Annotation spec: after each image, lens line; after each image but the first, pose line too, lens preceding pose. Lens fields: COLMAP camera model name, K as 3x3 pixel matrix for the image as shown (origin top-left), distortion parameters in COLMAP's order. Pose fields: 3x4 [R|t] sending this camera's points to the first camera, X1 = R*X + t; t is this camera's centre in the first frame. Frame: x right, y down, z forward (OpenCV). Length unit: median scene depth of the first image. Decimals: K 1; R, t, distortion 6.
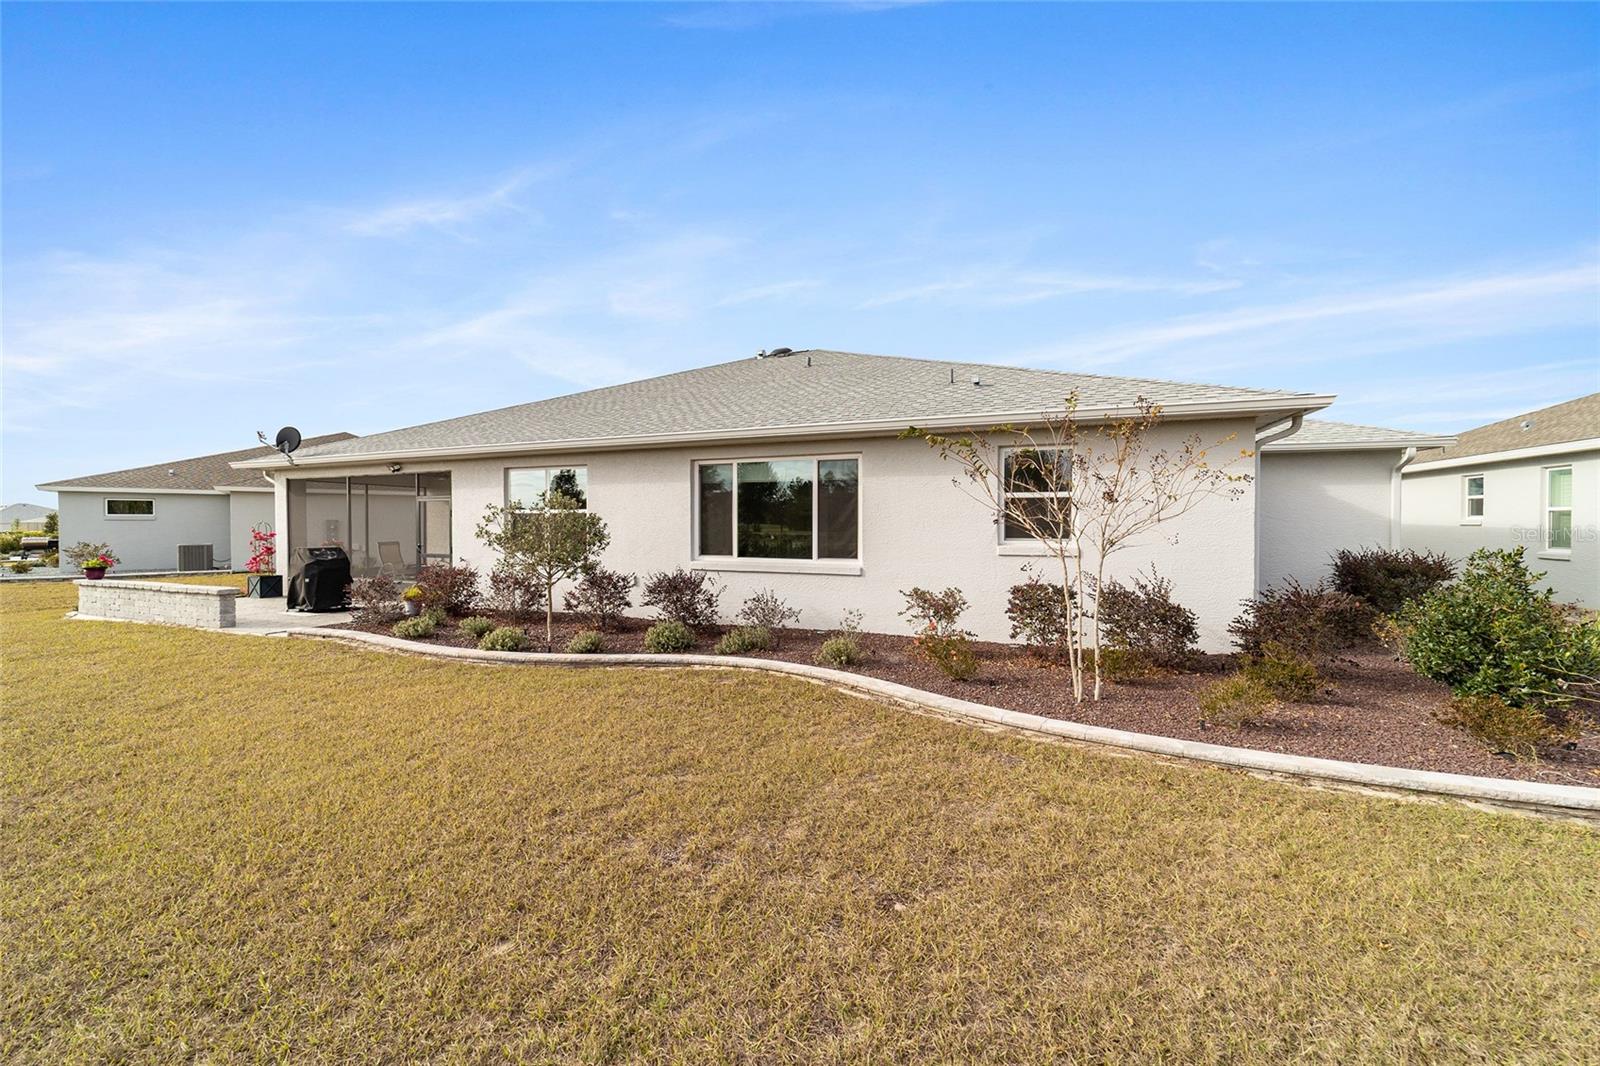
lens RADIAL K [[611.1, 0, 797.9], [0, 611.1, 530.2], [0, 0, 1]] dist [-0.011445, 0.000343]
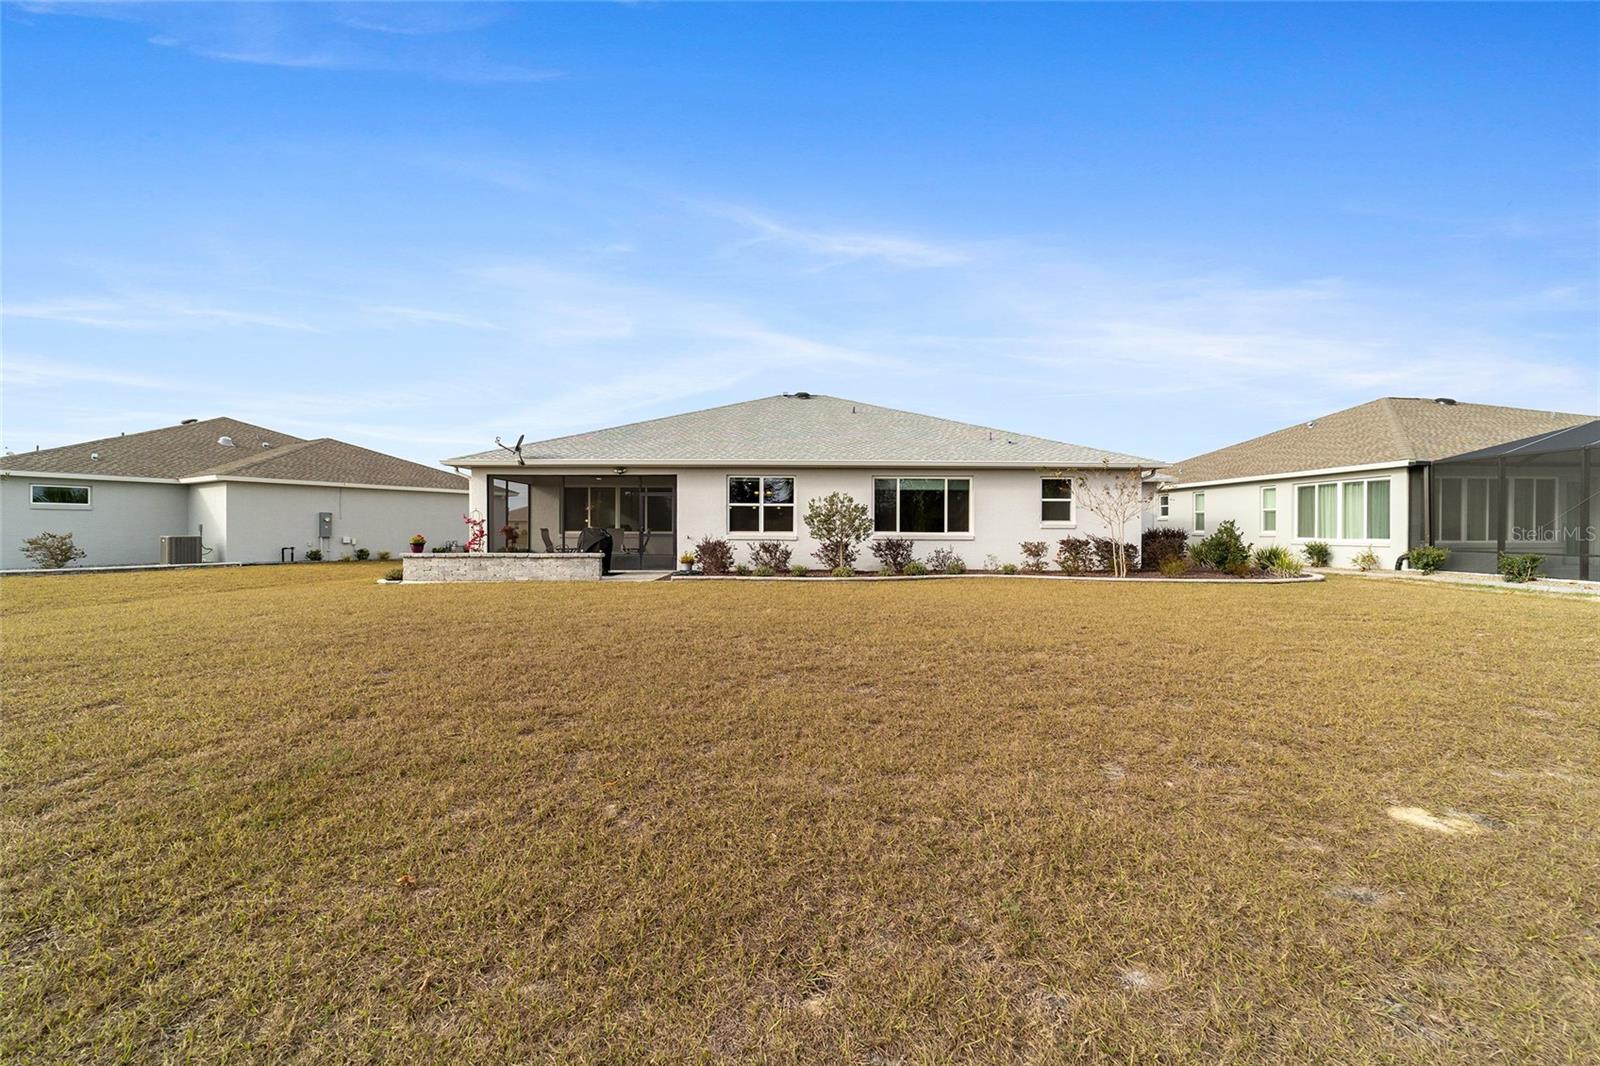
lens RADIAL K [[611.1, 0, 797.9], [0, 611.1, 530.2], [0, 0, 1]] dist [-0.011445, 0.000343]
pose [[0.919680, 0.001373, 0.392665, -1.056025], [0.002543, 0.999952, -0.009453, 0.054705], [-0.392660, 0.009692, 0.919633, -0.503029]]
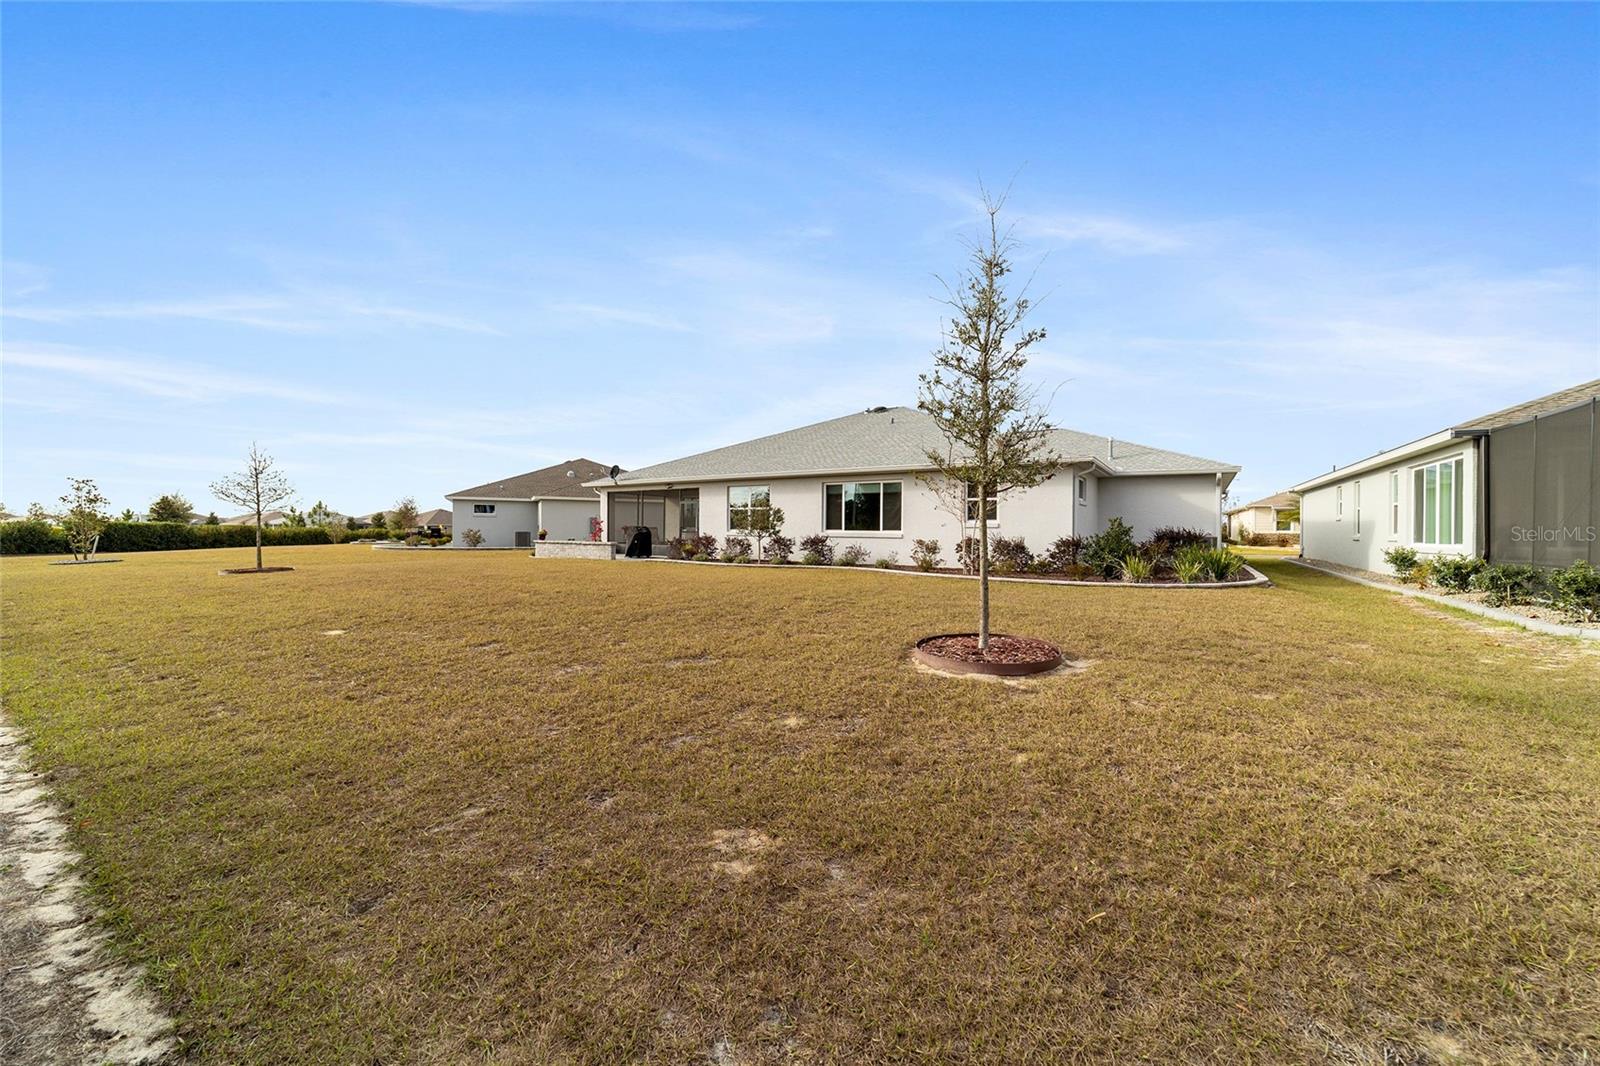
lens RADIAL K [[611.1, 0, 797.9], [0, 611.1, 530.2], [0, 0, 1]] dist [-0.011445, 0.000343]
pose [[0.978028, 0.009089, -0.208274, 0.172279], [-0.012008, 0.999847, -0.012754, 0.070990], [0.208126, 0.014975, 0.977987, -1.012449]]
